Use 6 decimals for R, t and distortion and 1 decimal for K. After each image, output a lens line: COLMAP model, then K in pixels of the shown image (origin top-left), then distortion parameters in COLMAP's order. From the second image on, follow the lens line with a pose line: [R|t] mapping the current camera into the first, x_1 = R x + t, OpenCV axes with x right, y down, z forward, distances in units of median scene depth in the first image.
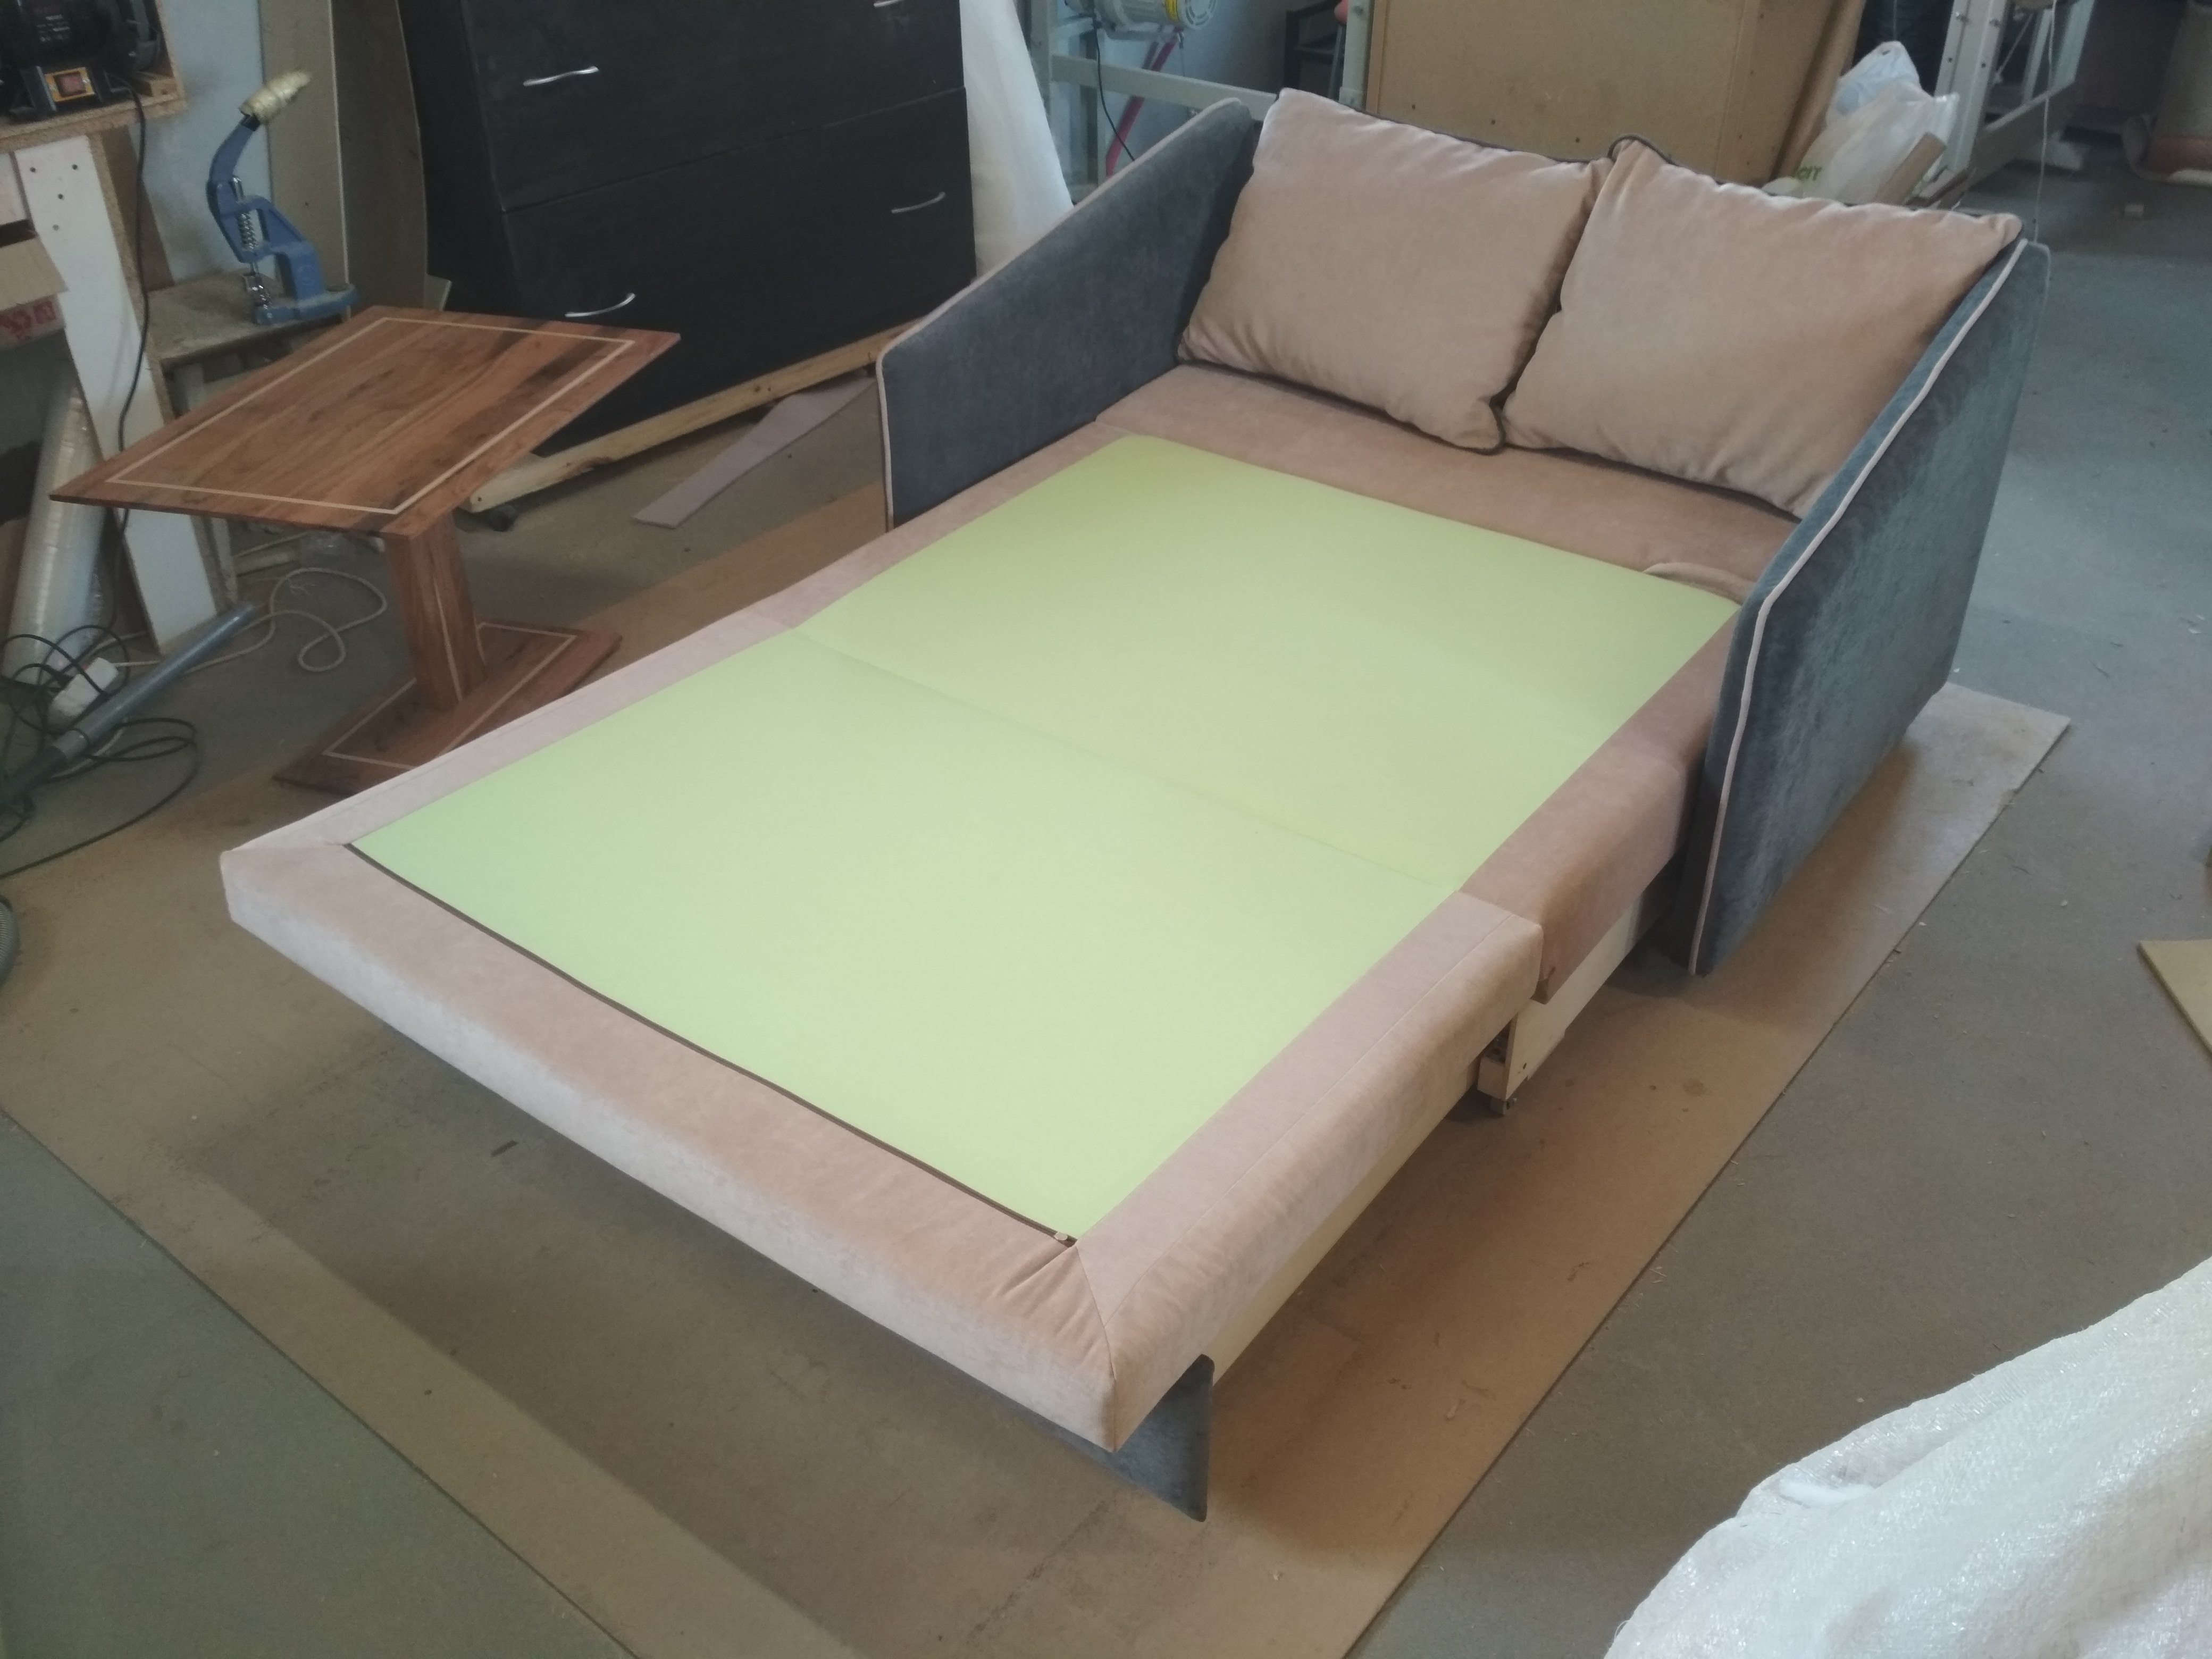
lens RADIAL K [[1986.4, 0, 1098.6], [0, 1986.4, 827.7], [0, 0, 1]] dist [0.059480, -0.141118]
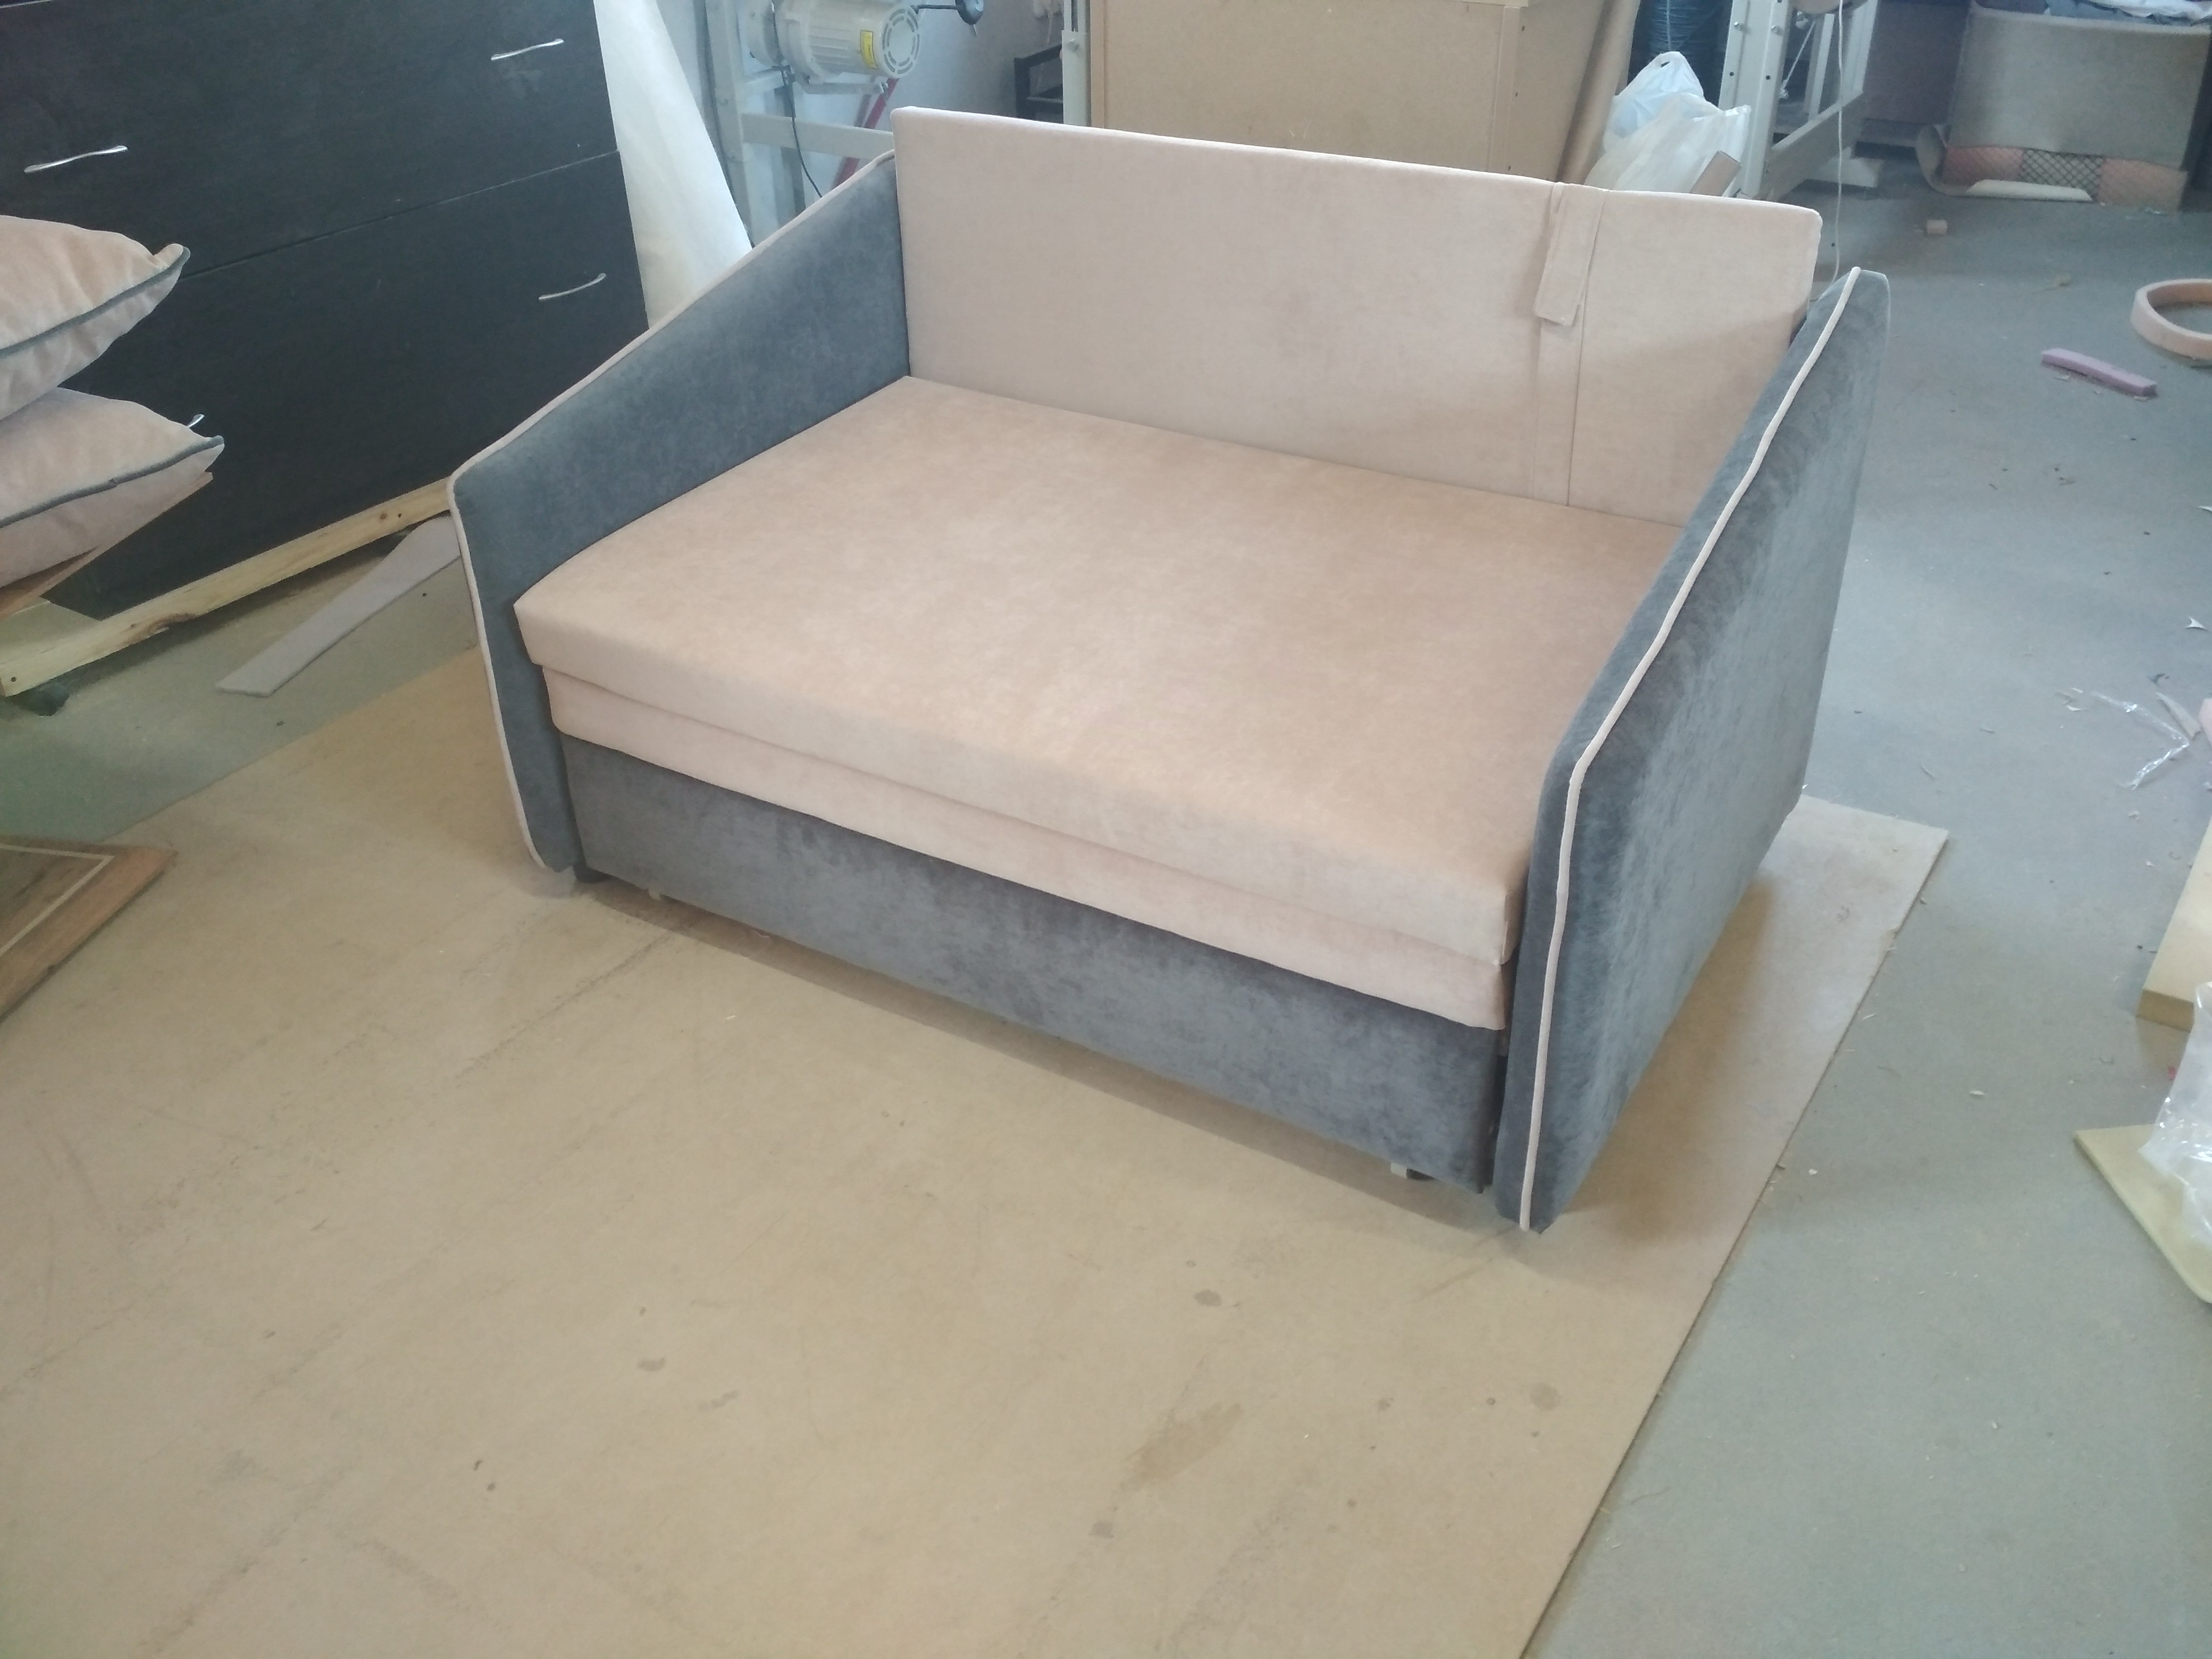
lens RADIAL K [[1990.1, 0, 1099.3], [0, 1990.1, 812.4], [0, 0, 1]] dist [0.080421, -0.173826]
pose [[0.994401, -0.070433, 0.078779, 0.068889], [0.073420, 0.996662, -0.035684, -0.059068], [-0.076003, 0.041268, 0.996253, 0.193013]]
